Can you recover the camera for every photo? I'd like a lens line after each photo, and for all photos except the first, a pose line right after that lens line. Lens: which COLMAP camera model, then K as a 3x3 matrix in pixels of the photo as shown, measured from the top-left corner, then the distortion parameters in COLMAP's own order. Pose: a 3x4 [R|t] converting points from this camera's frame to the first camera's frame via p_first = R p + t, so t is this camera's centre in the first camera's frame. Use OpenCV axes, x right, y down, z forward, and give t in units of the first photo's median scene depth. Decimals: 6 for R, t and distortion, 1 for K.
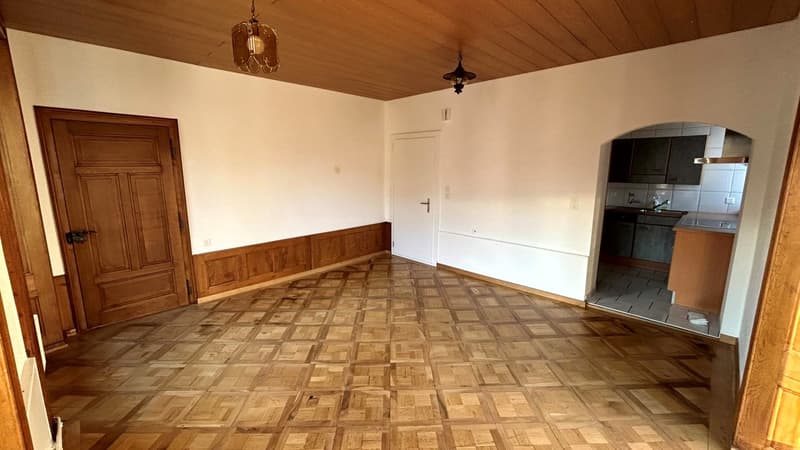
lens RADIAL K [[323.9, 0, 400.0], [0, 323.9, 225.0], [0, 0, 1]] dist [0.001294, 0.000045]
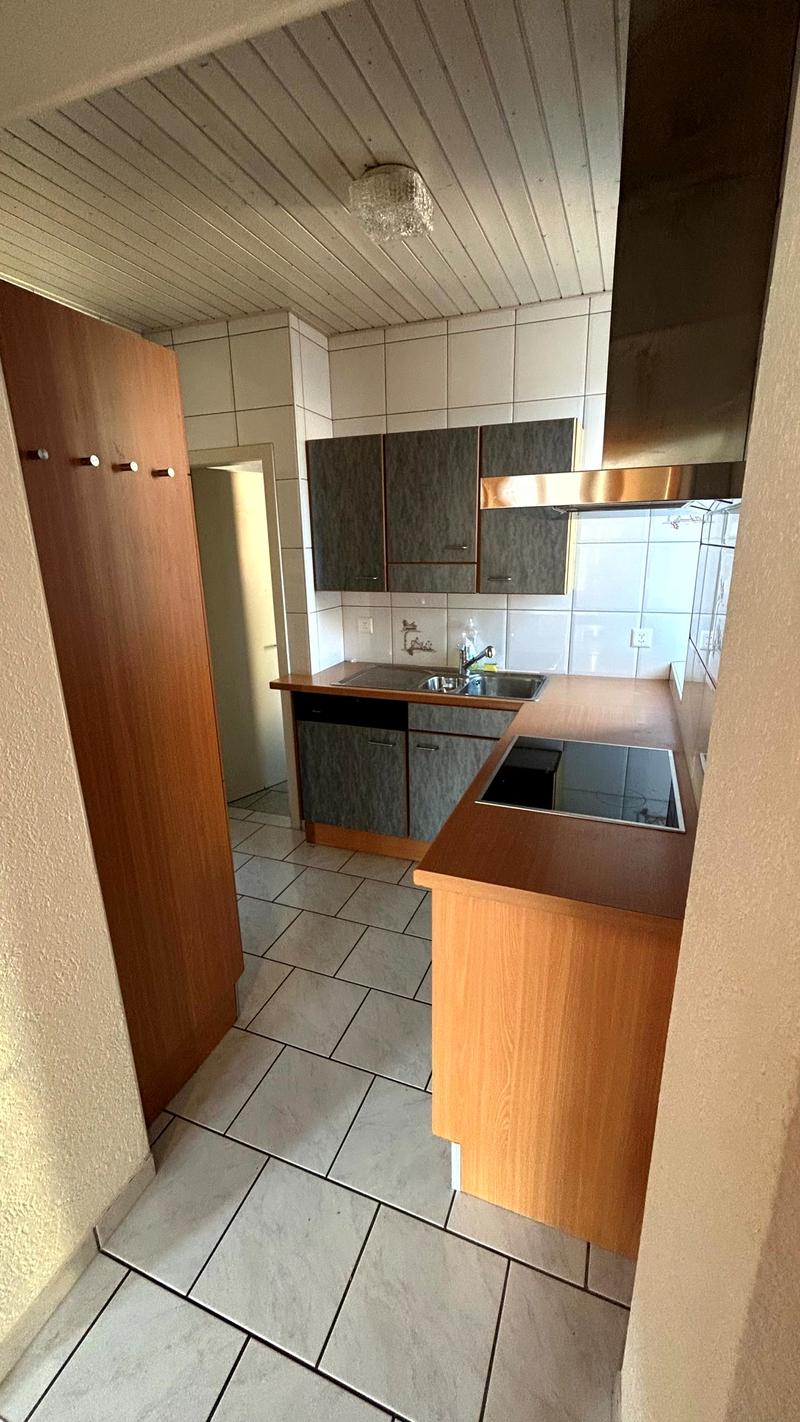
lens RADIAL K [[575.7, 0, 400.0], [0, 575.7, 711.0], [0, 0, 1]] dist [0.001294, 0.000045]
pose [[0.921996, -0.130824, 0.364429, 0.532035], [0.094022, 0.988667, 0.117039, -0.085743], [-0.375611, -0.073645, 0.923847, 0.516557]]
